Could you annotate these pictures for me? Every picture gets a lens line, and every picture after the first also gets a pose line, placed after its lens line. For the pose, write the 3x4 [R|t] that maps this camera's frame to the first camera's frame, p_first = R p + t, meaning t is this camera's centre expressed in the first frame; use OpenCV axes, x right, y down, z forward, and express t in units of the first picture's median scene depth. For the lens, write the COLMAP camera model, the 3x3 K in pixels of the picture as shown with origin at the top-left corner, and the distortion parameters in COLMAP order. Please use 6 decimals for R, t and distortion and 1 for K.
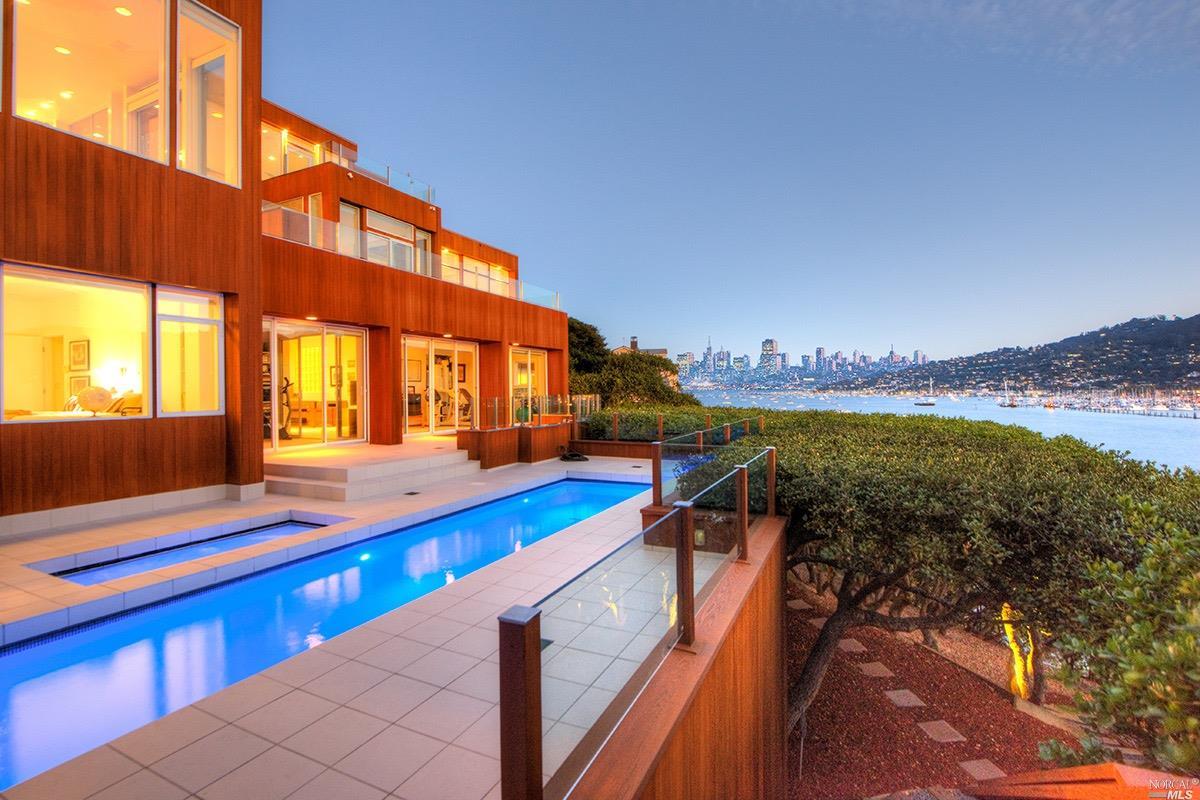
lens RADIAL K [[521.0, 0, 598.2], [0, 521.0, 388.2], [0, 0, 1]] dist [-0.000832, -0.000296]
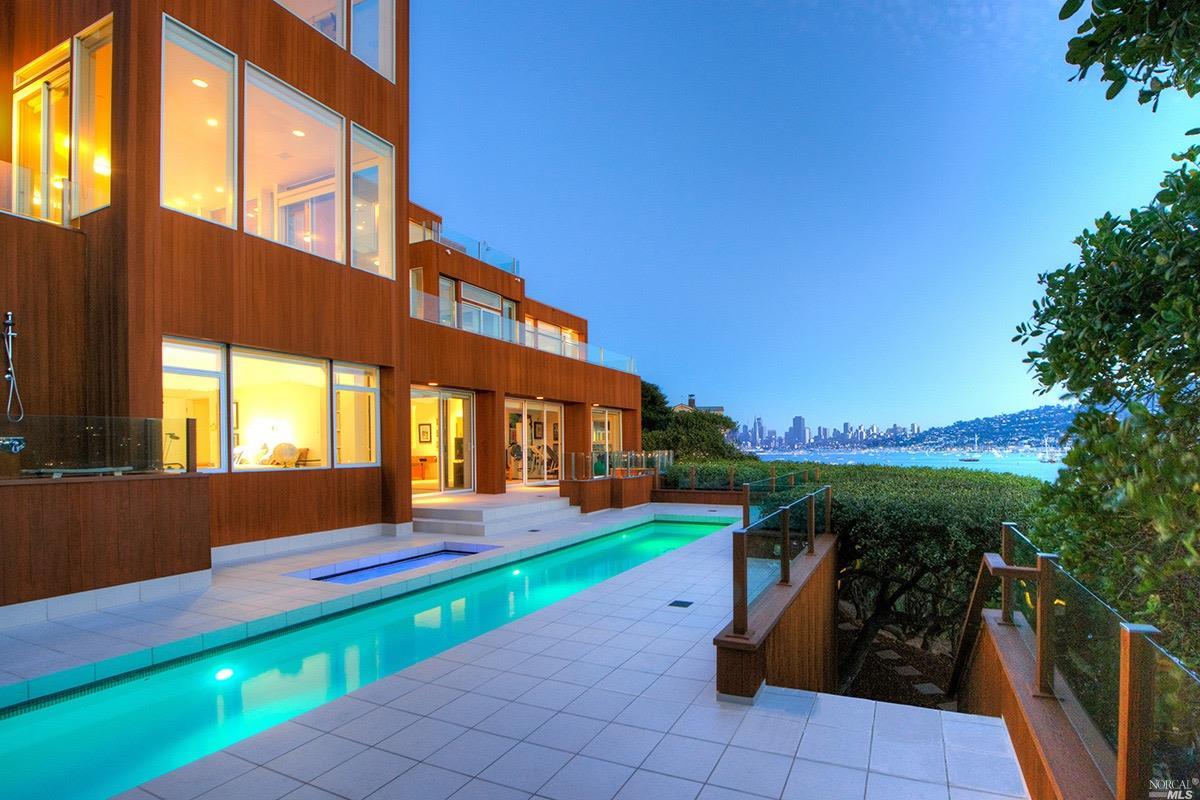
lens RADIAL K [[707.5, 0, 601.3], [0, 707.5, 458.7], [0, 0, 1]] dist [0.001321, -0.000117]
pose [[0.999615, -0.000322, 0.027739, -0.203149], [-0.000239, 0.999795, 0.020226, -0.000520], [-0.027740, -0.020224, 0.999411, -0.545808]]
